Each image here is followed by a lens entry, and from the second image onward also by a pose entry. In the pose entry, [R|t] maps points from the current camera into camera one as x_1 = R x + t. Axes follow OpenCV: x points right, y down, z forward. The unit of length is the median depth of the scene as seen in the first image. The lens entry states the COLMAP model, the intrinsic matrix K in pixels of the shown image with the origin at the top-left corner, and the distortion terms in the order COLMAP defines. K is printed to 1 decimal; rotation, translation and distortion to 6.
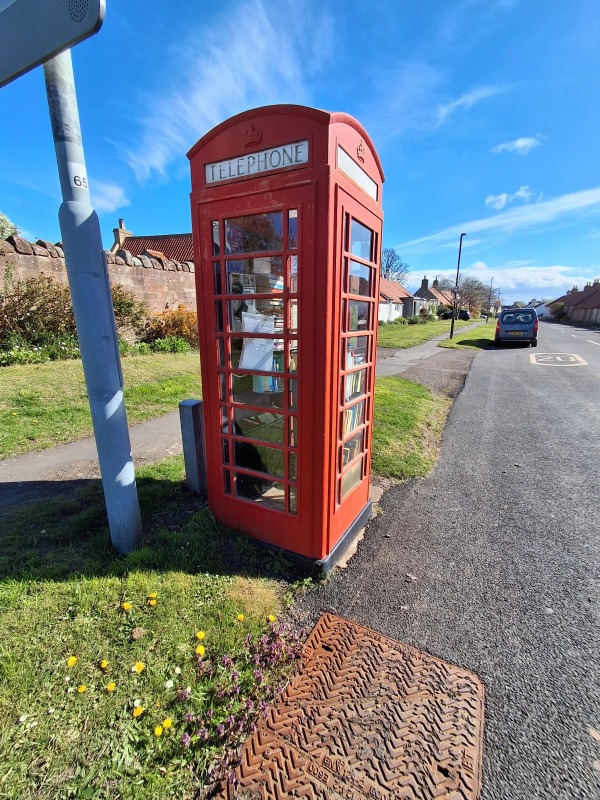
lens RADIAL K [[362.9, 0, 303.2], [0, 362.9, 401.4], [0, 0, 1]] dist [-0.011552, 0.001069]
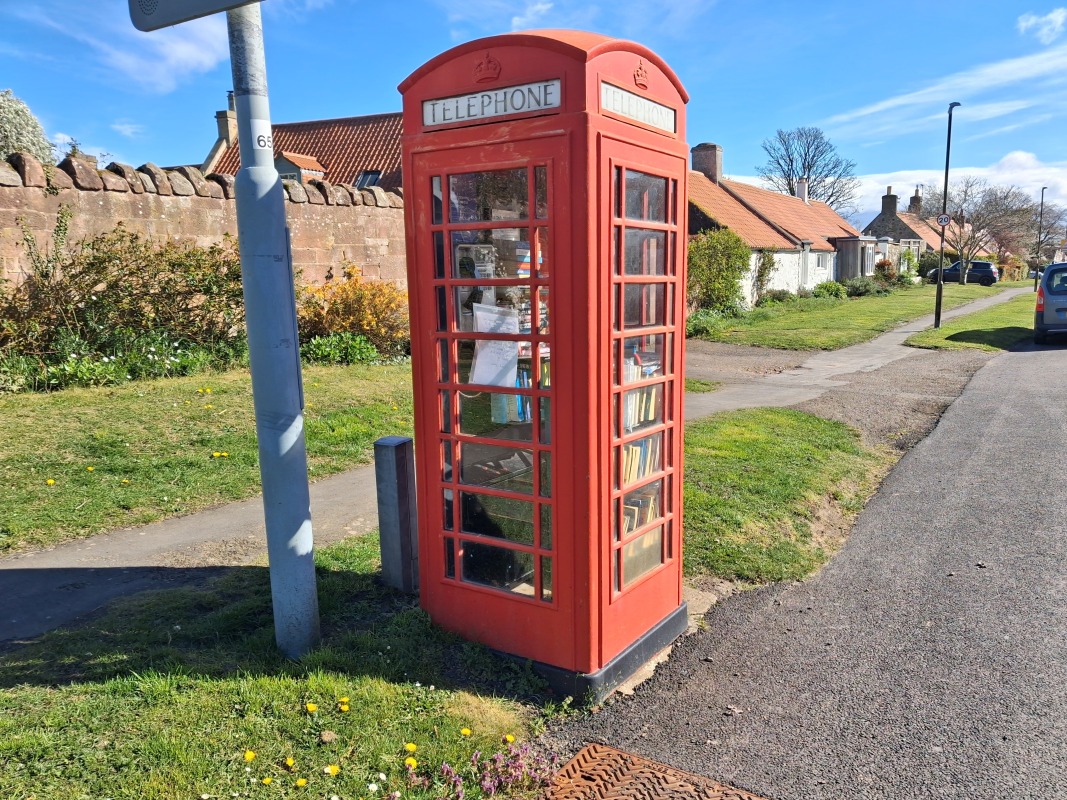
lens RADIAL K [[830.2, 0, 561.2], [0, 830.2, 398.7], [0, 0, 1]] dist [-0.014208, -0.003996]
pose [[0.997665, -0.007469, -0.067889, 0.093750], [0.001321, 0.995927, -0.090148, 0.070135], [0.068286, 0.089848, 0.993612, -0.481367]]
